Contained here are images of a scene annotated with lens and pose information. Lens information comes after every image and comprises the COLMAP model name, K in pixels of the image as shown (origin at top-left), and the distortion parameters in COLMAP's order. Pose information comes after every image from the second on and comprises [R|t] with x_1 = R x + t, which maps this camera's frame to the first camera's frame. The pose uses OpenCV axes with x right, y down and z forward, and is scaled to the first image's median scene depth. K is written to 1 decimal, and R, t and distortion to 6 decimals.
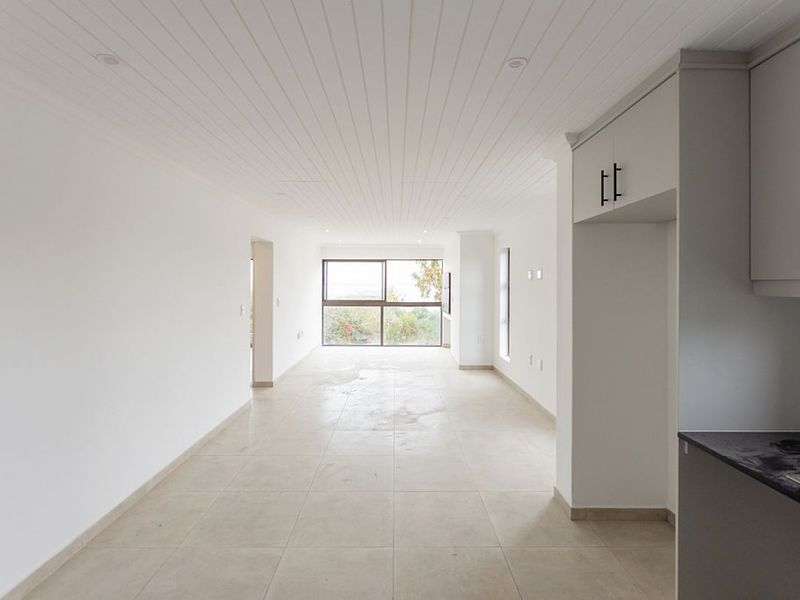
lens RADIAL K [[417.6, 0, 409.1], [0, 417.6, 303.6], [0, 0, 1]] dist [-0.002475, -0.000310]
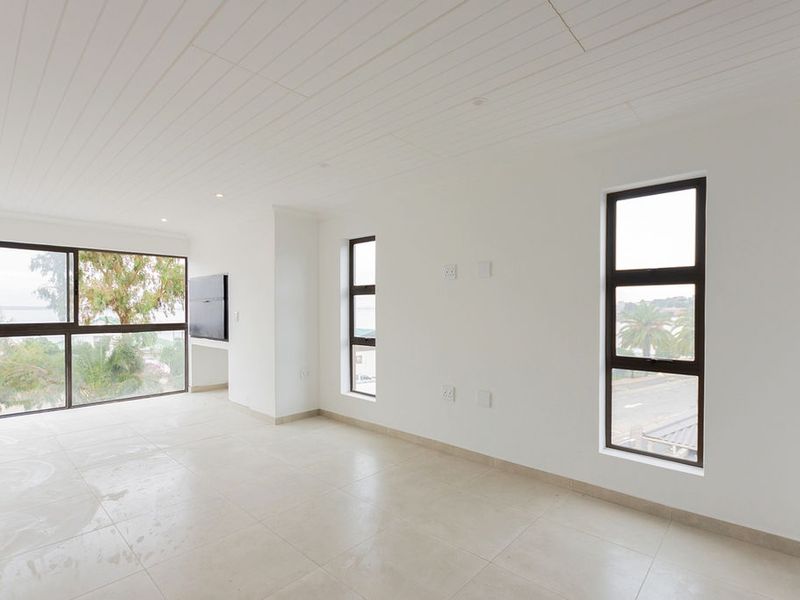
lens RADIAL K [[400.5, 0, 391.2], [0, 400.5, 309.9], [0, 0, 1]] dist [-0.005074, -0.000671]
pose [[0.699189, -0.007689, 0.714896, -0.143069], [0.039192, 0.998851, -0.027588, 0.005999], [-0.713862, 0.047307, 0.698687, 0.336813]]
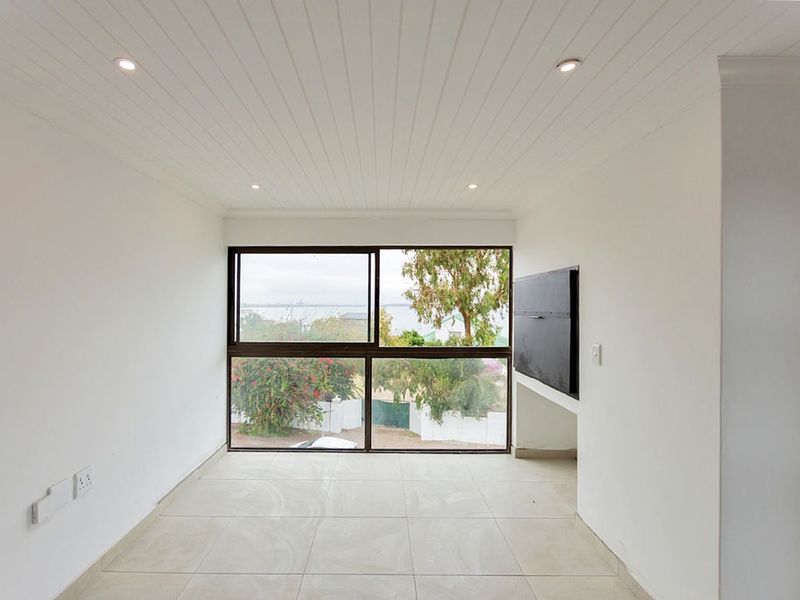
lens RADIAL K [[400.5, 0, 391.2], [0, 400.5, 309.9], [0, 0, 1]] dist [-0.005074, -0.000671]
pose [[0.999982, -0.000240, -0.006040, -0.039270], [0.000024, 0.999362, -0.035702, -0.027327], [0.006044, 0.035702, 0.999344, 0.592009]]
